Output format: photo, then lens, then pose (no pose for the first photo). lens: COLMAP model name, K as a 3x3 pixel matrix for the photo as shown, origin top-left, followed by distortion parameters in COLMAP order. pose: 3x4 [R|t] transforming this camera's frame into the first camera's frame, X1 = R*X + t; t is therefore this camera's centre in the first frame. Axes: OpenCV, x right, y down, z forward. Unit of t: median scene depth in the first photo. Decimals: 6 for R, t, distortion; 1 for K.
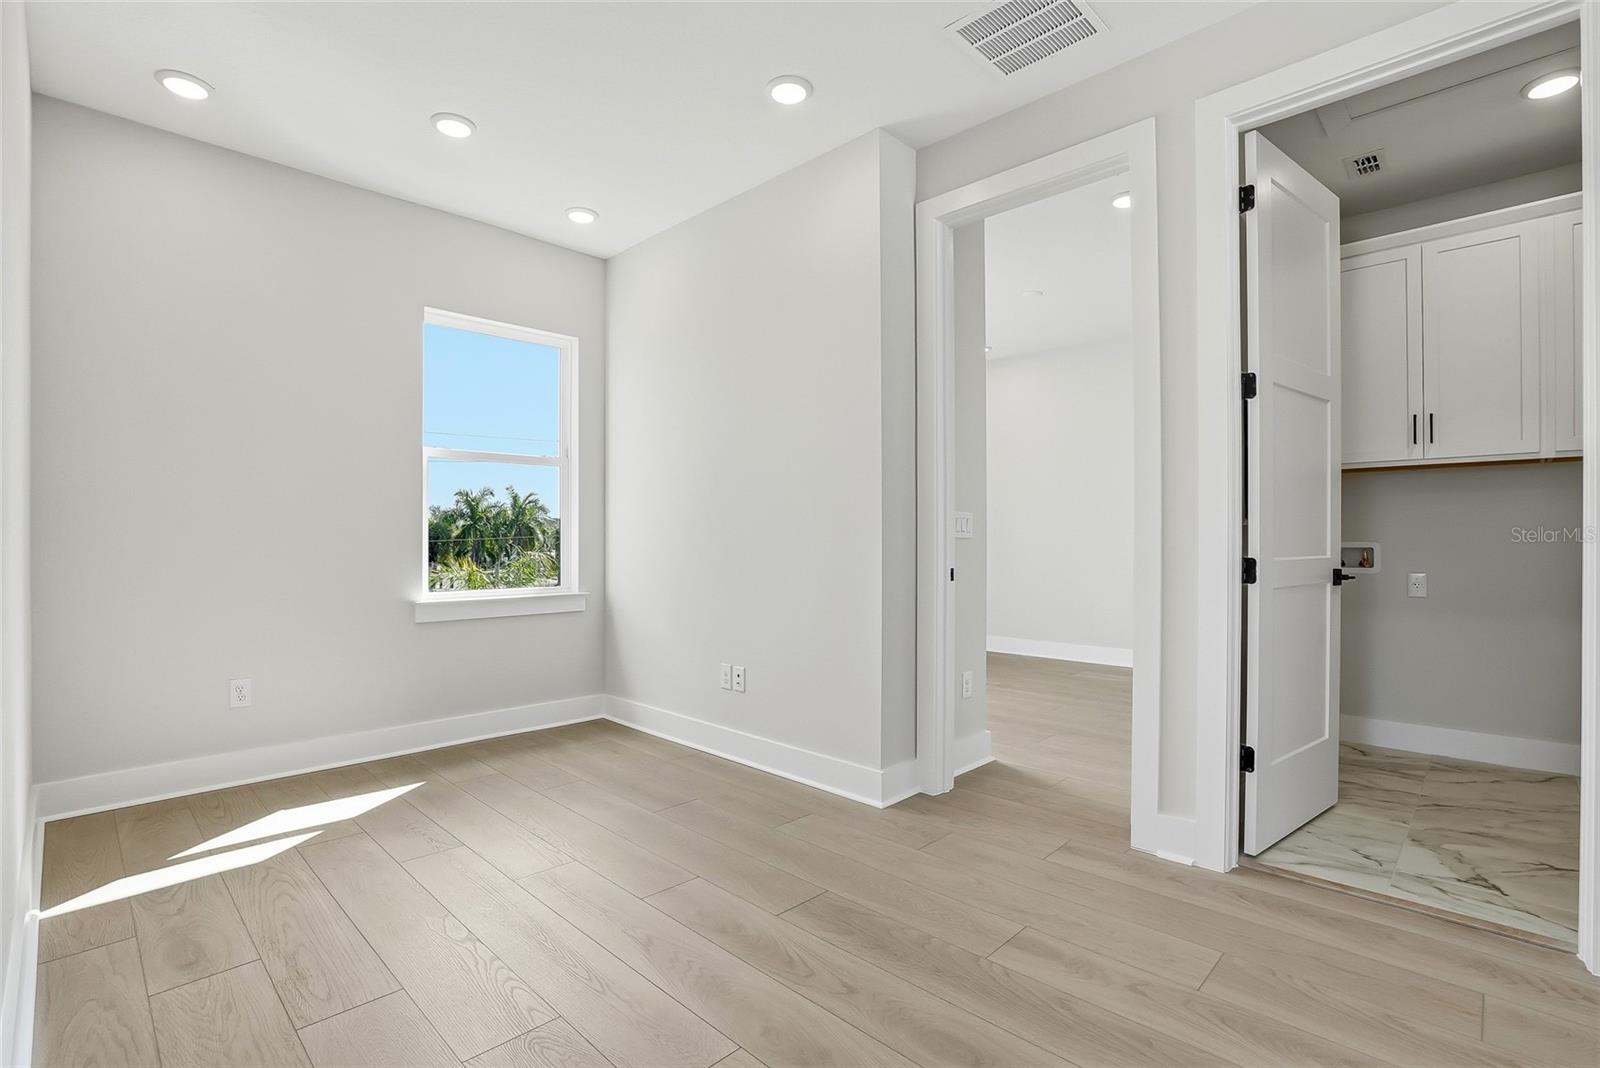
lens RADIAL K [[759.5, 0, 804.2], [0, 759.5, 535.7], [0, 0, 1]] dist [-0.034562, 0.007162]
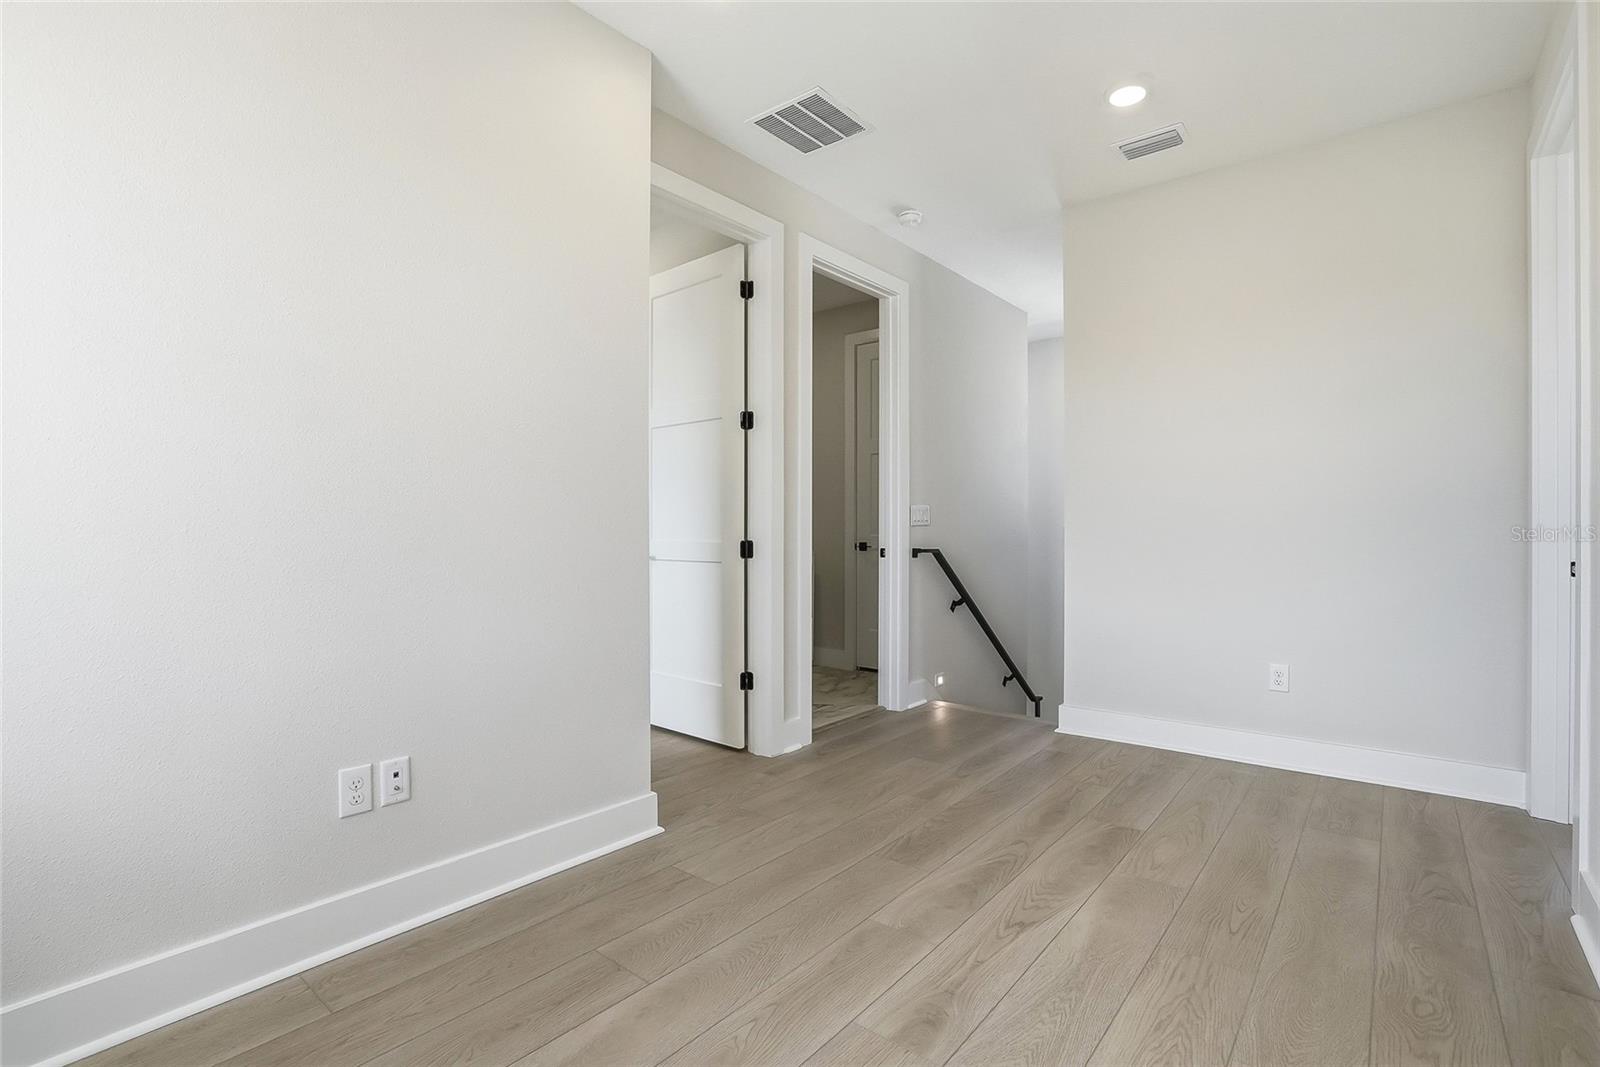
lens RADIAL K [[759.5, 0, 798.5], [0, 759.5, 526.1], [0, 0, 1]] dist [-0.034562, 0.007162]
pose [[-0.101008, 0.009081, 0.994844, -0.718704], [-0.003825, 0.999947, -0.009516, 0.012247], [-0.994878, -0.004766, -0.100968, 0.851346]]
